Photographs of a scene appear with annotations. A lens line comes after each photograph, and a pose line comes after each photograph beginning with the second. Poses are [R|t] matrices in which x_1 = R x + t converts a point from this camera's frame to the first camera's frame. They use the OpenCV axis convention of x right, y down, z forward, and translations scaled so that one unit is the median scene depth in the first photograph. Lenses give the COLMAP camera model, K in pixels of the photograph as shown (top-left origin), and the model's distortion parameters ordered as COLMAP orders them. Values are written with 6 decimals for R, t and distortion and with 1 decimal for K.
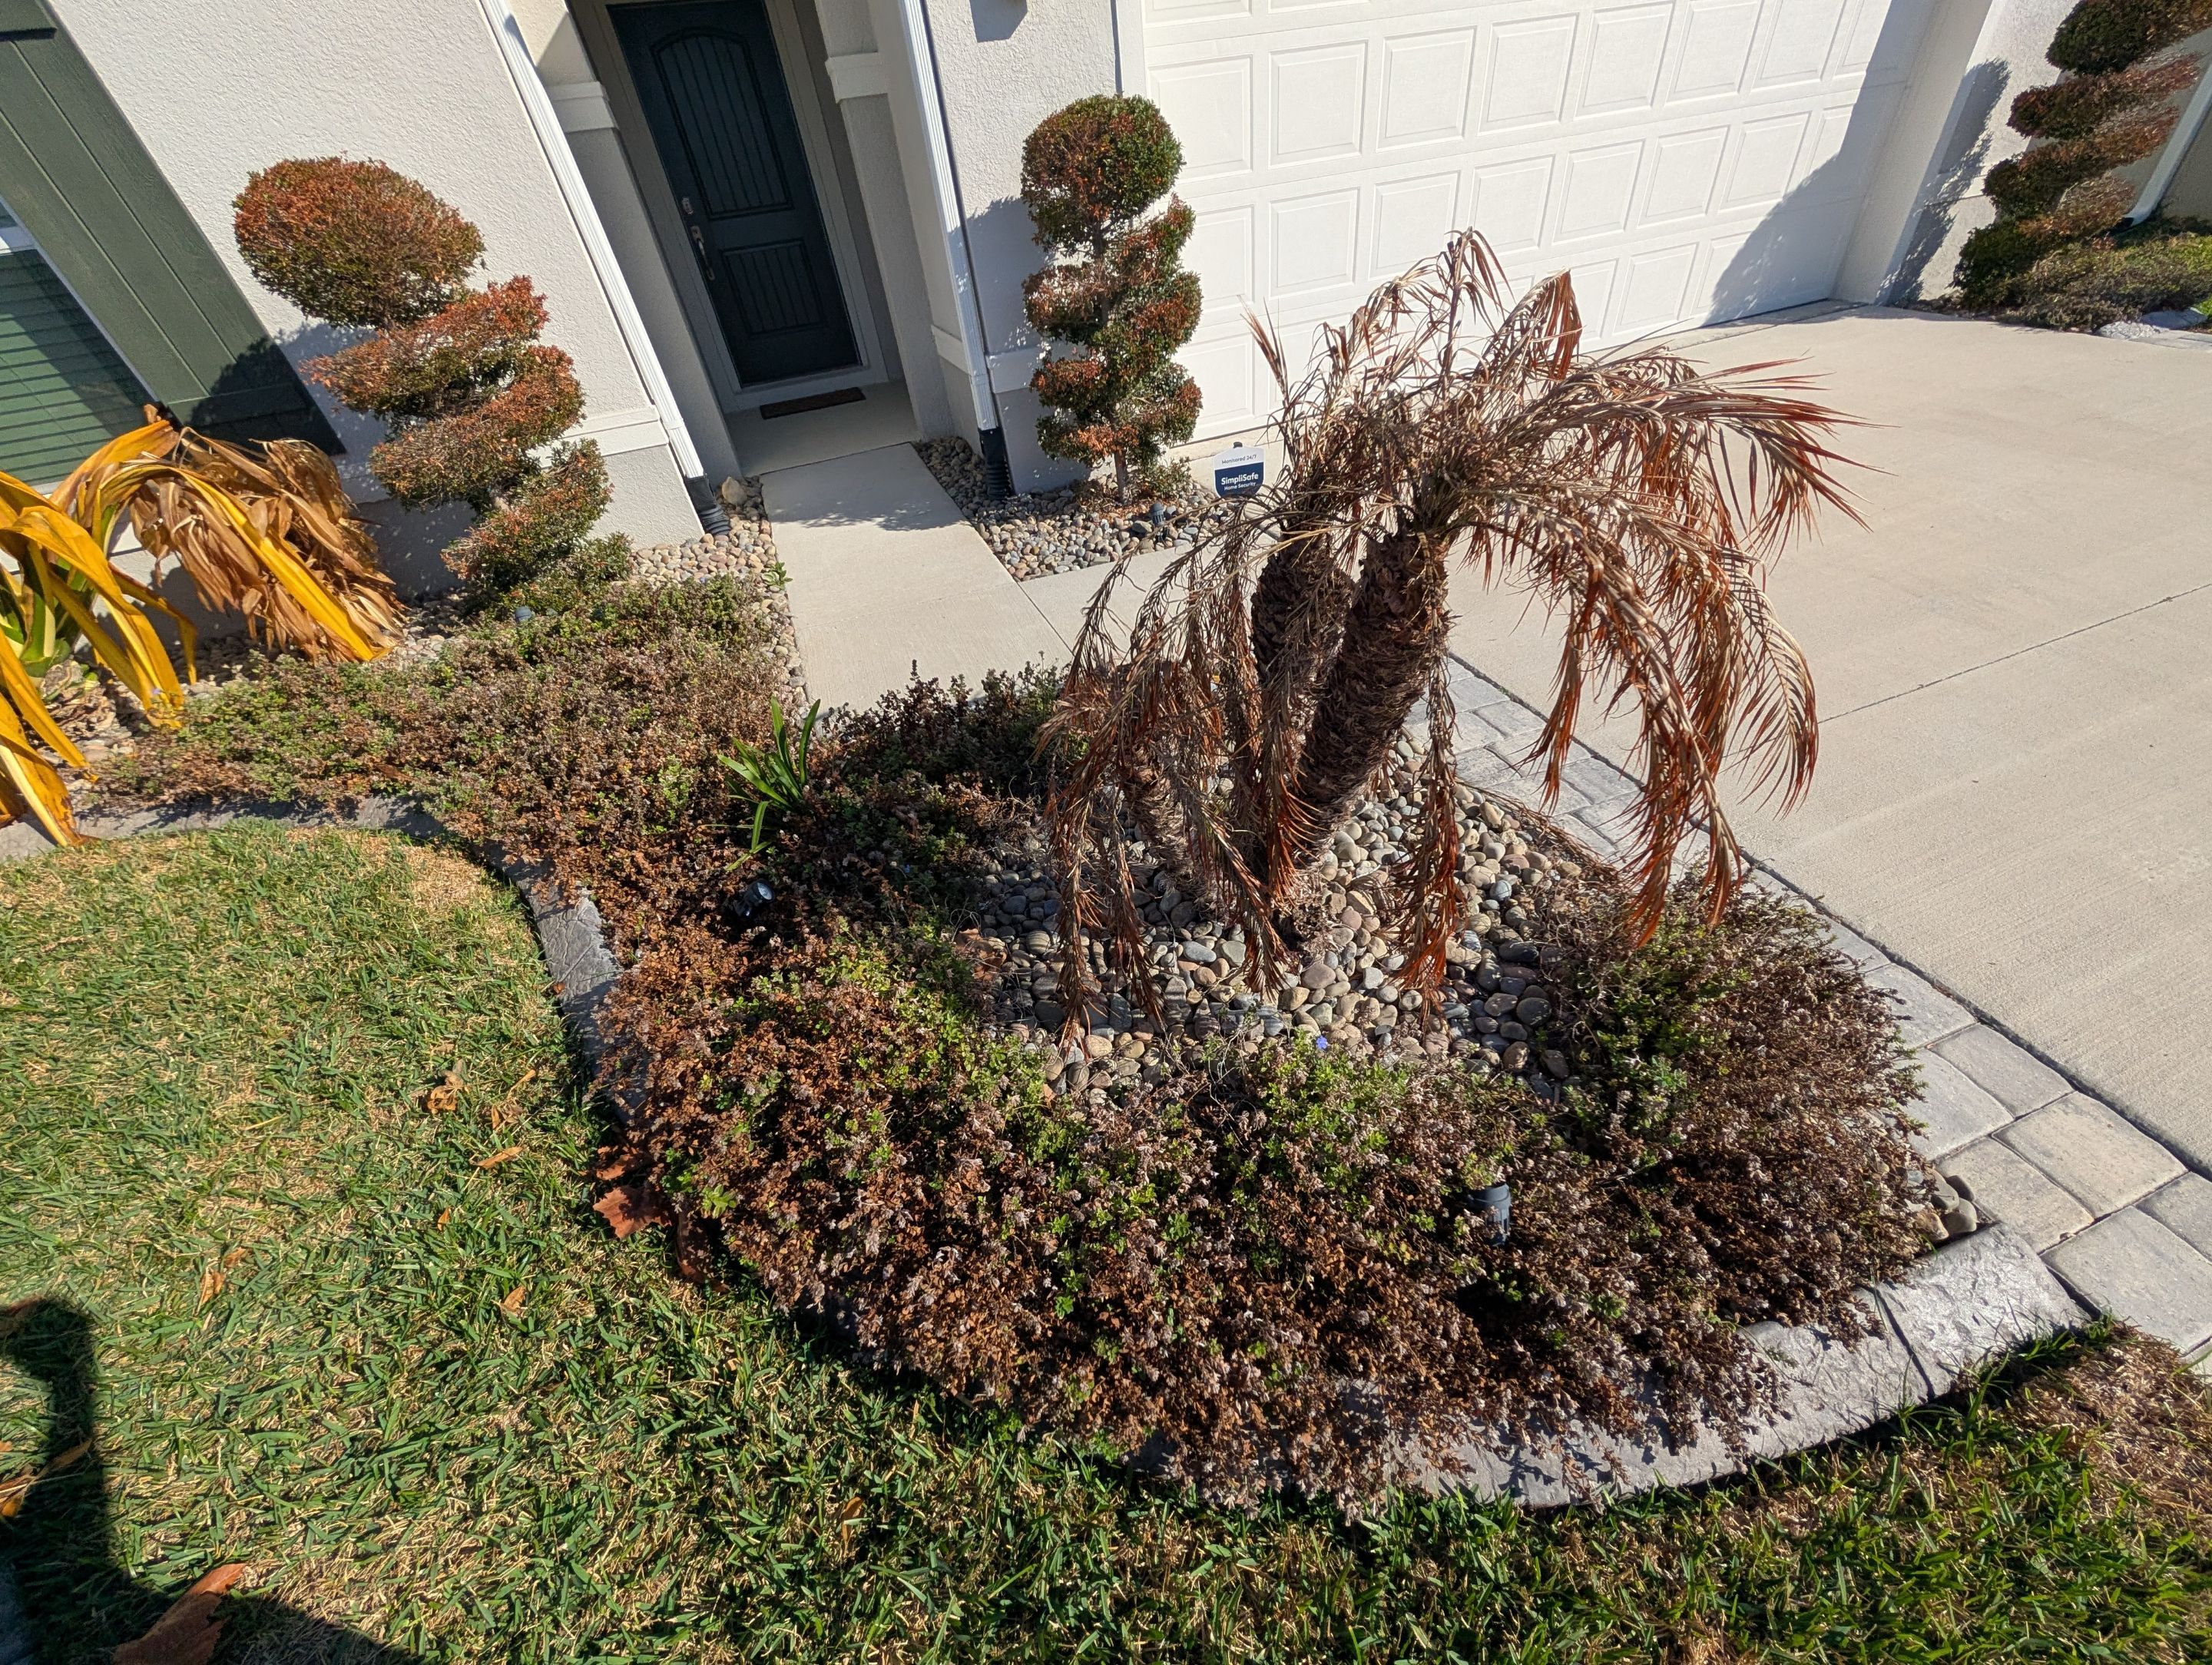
lens RADIAL K [[879.4, 0, 1202.8], [0, 879.4, 839.2], [0, 0, 1]] dist [0.020707, 0.000528]
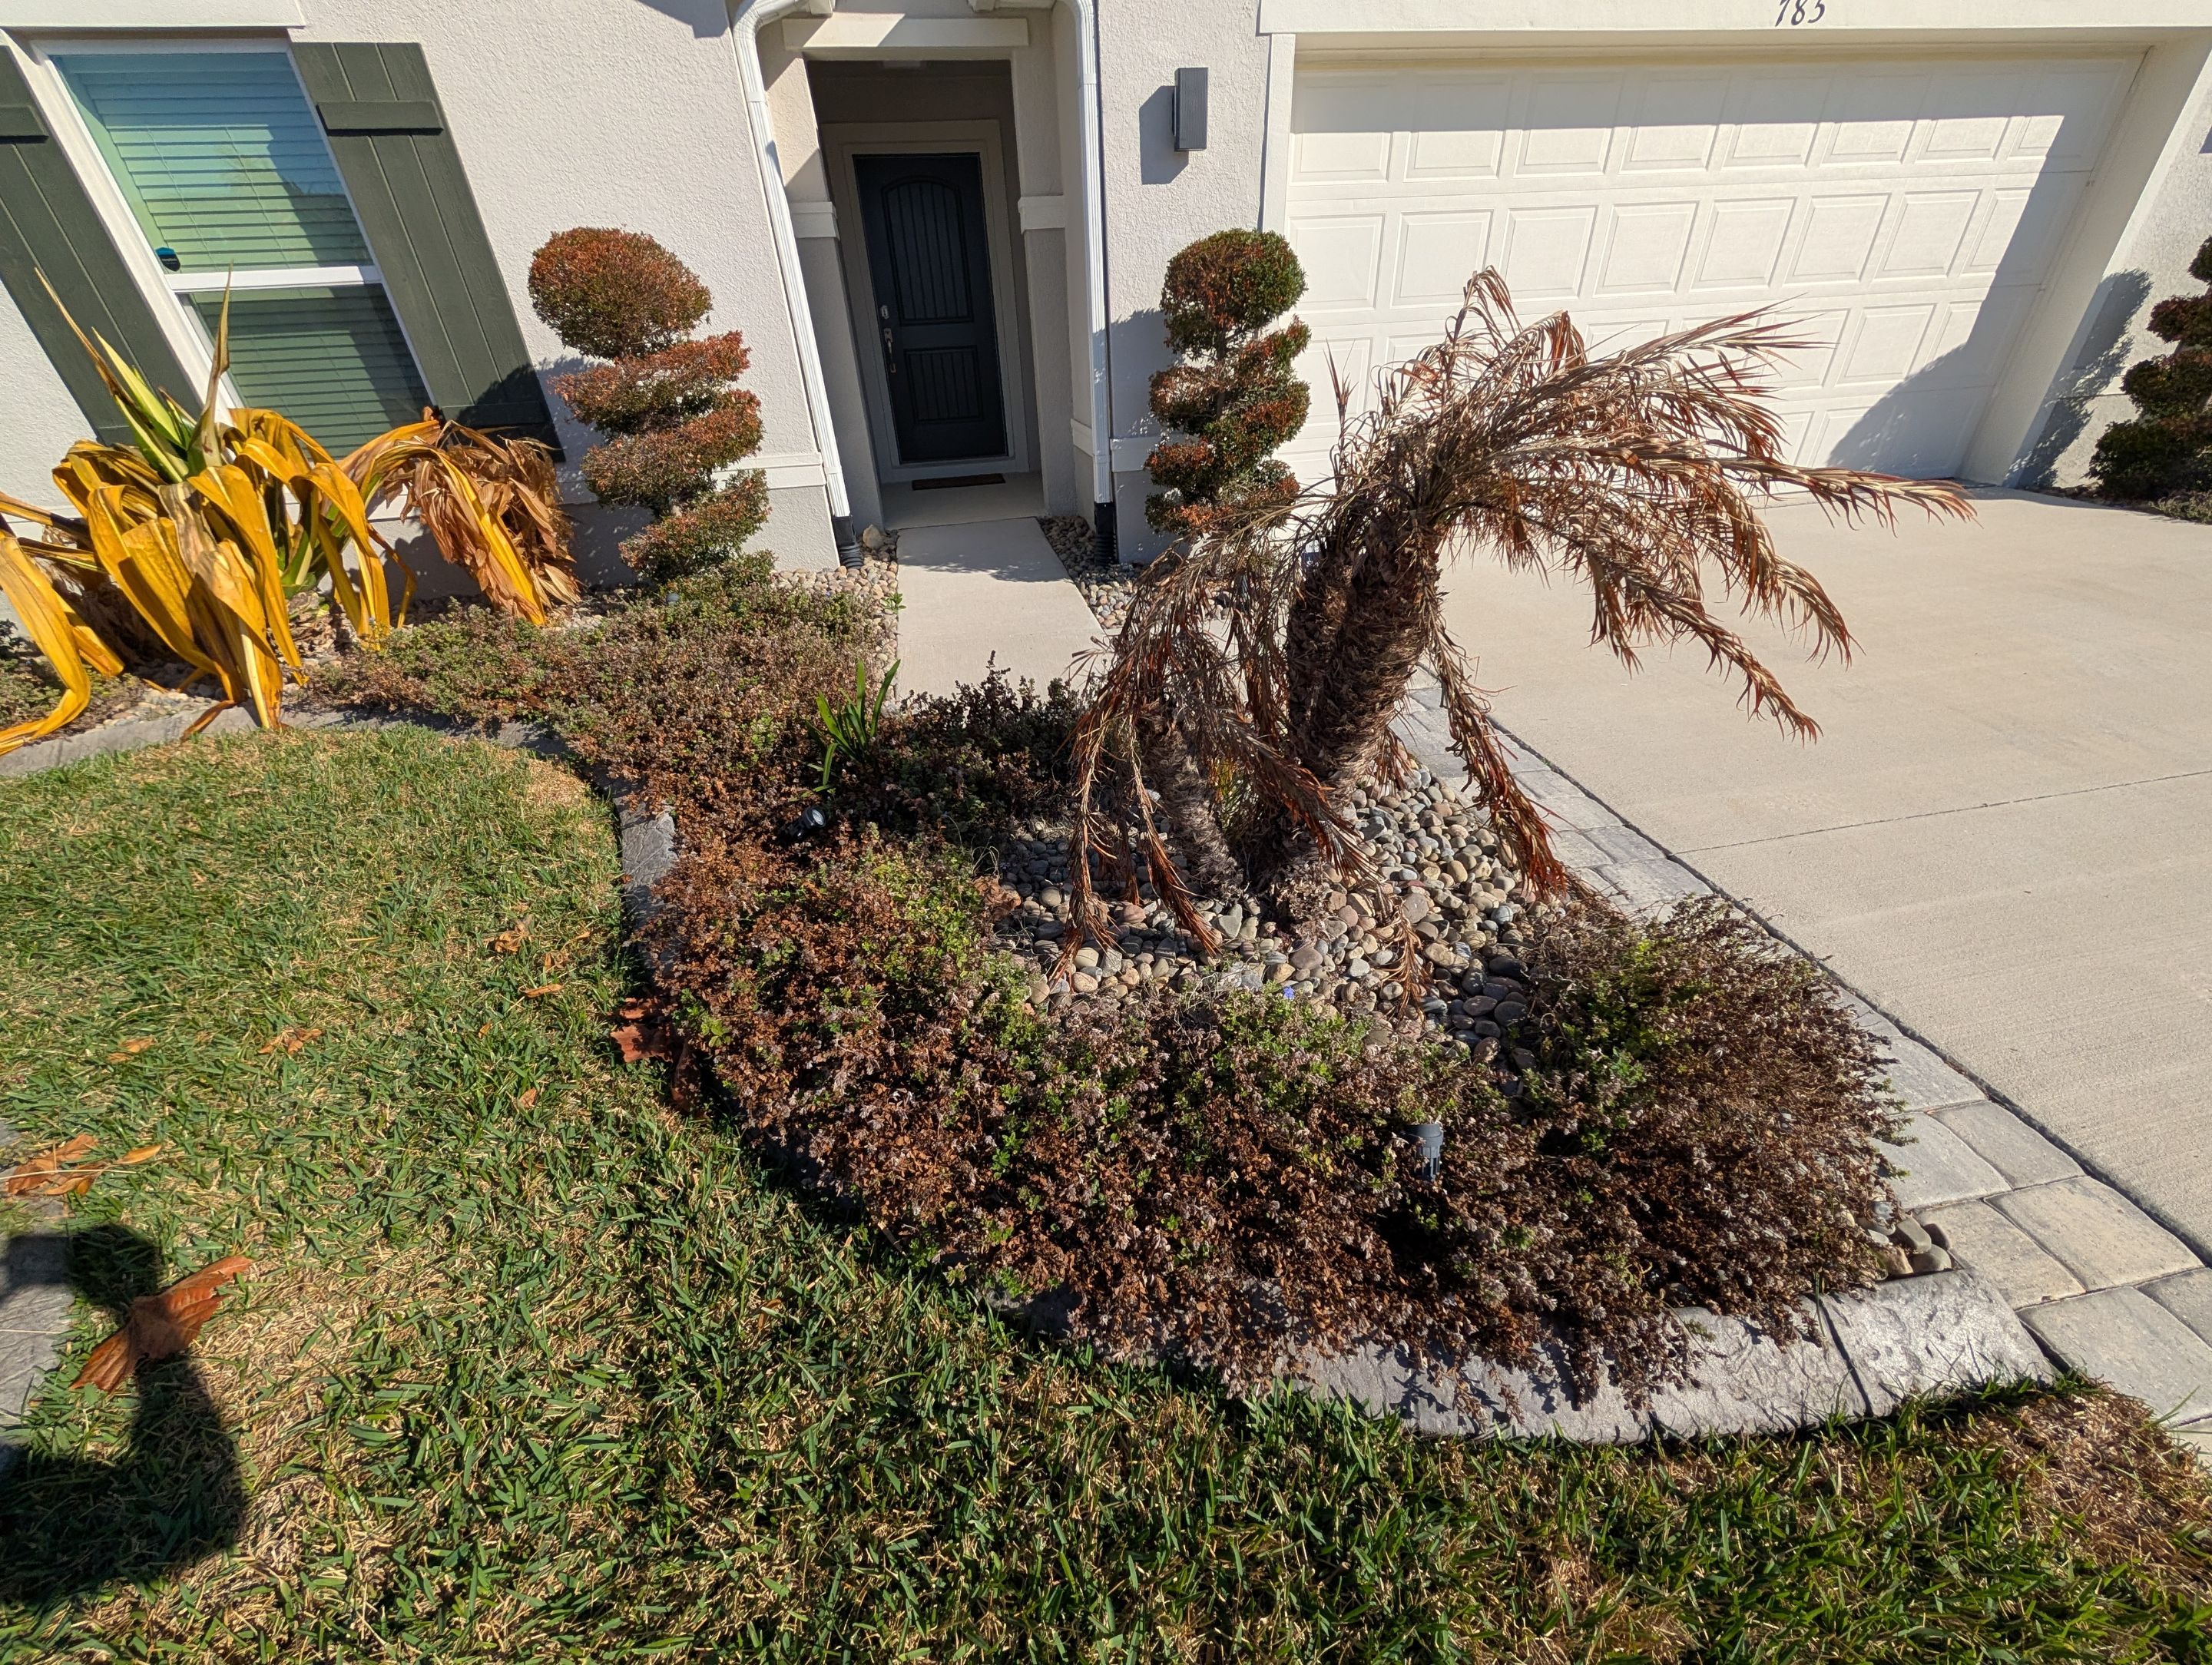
lens RADIAL K [[884.5, 0, 1195.4], [0, 884.5, 820.7], [0, 0, 1]] dist [0.015037, 0.004500]
pose [[0.986894, 0.129635, -0.096098, 0.081025], [-0.141815, 0.980893, -0.133183, 0.156816], [0.076997, 0.145065, 0.986422, -0.056676]]
